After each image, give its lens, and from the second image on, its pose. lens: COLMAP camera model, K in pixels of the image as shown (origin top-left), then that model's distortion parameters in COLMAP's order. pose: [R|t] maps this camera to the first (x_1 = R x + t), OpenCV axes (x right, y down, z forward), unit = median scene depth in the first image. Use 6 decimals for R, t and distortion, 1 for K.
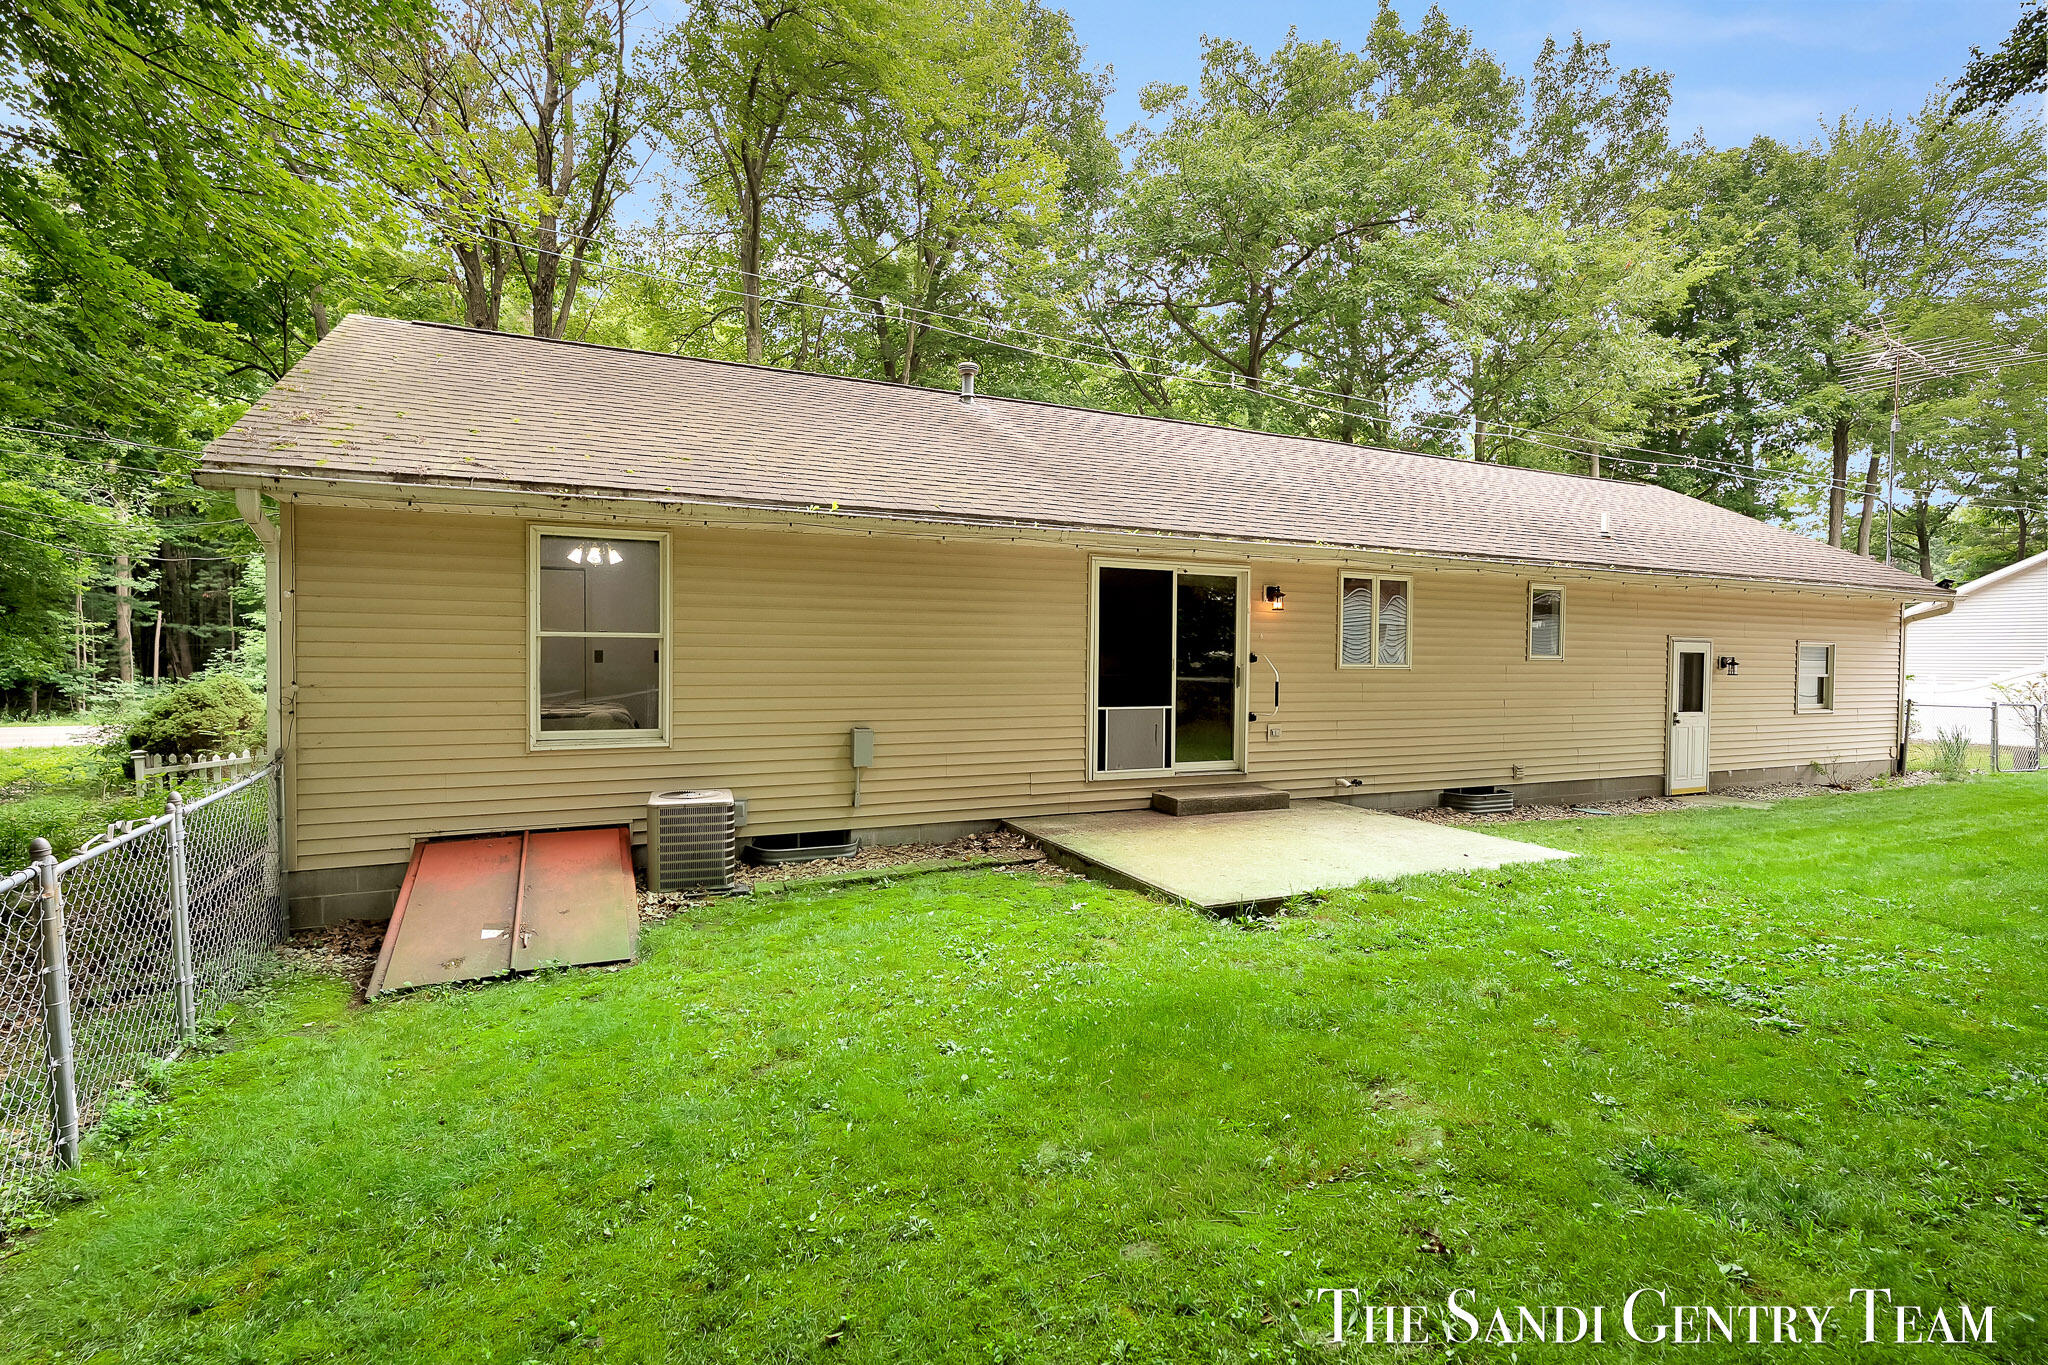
lens RADIAL K [[950.2, 0, 1024.3], [0, 950.2, 674.9], [0, 0, 1]] dist [0.002012, -0.000134]
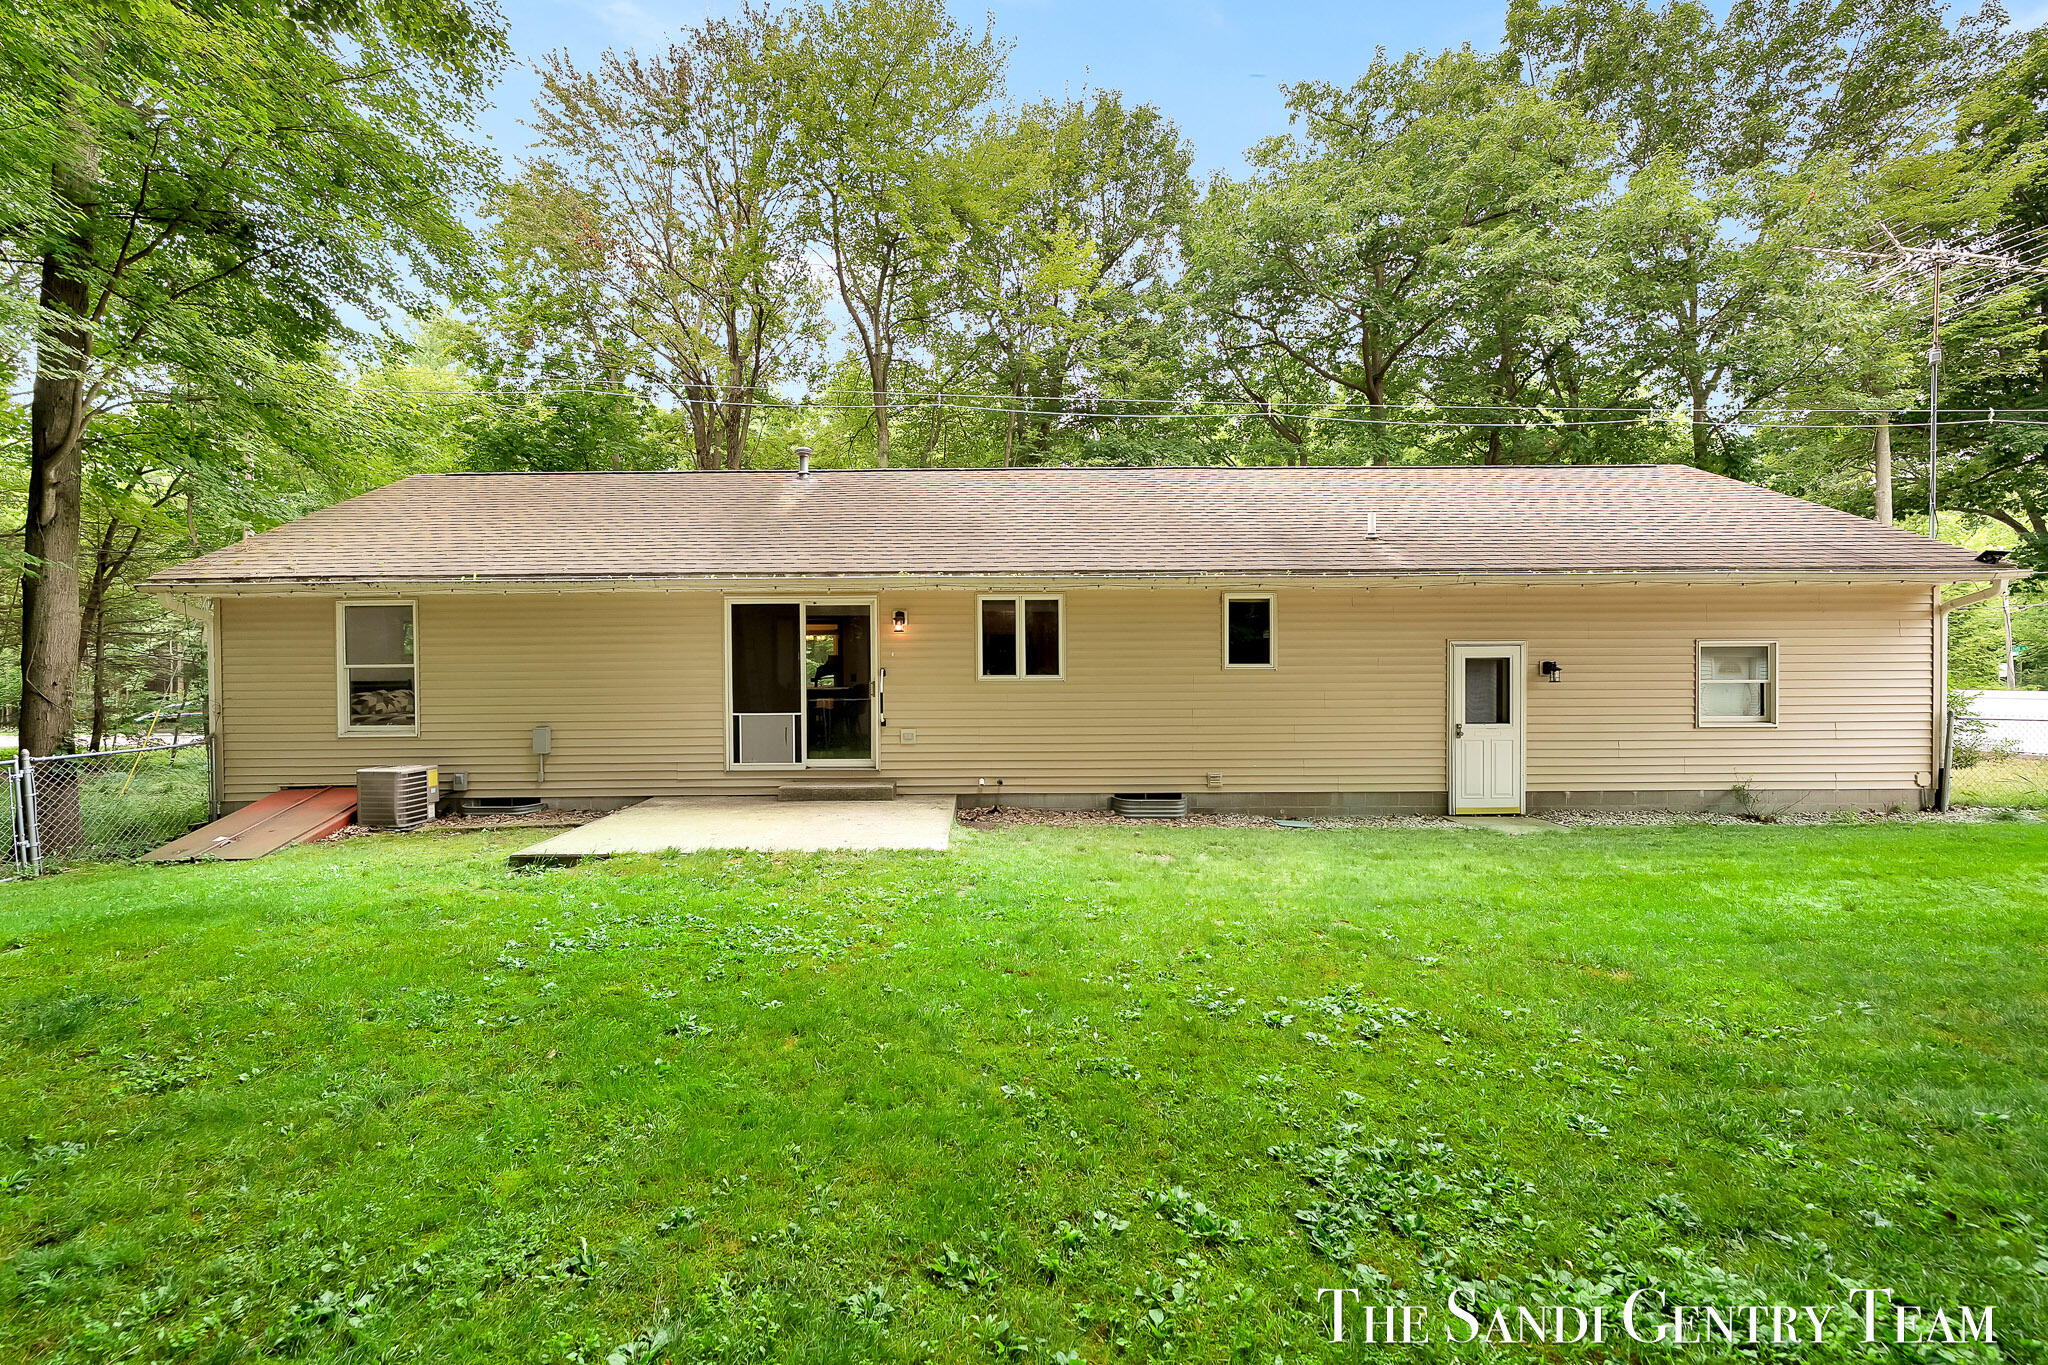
lens RADIAL K [[824.1, 0, 1025.1], [0, 824.1, 692.1], [0, 0, 1]] dist [-0.004247, -0.000193]
pose [[0.911351, -0.009705, -0.411516, 0.781226], [0.008249, 0.999952, -0.005315, 0.012483], [0.411548, 0.001449, 0.911387, 0.131660]]
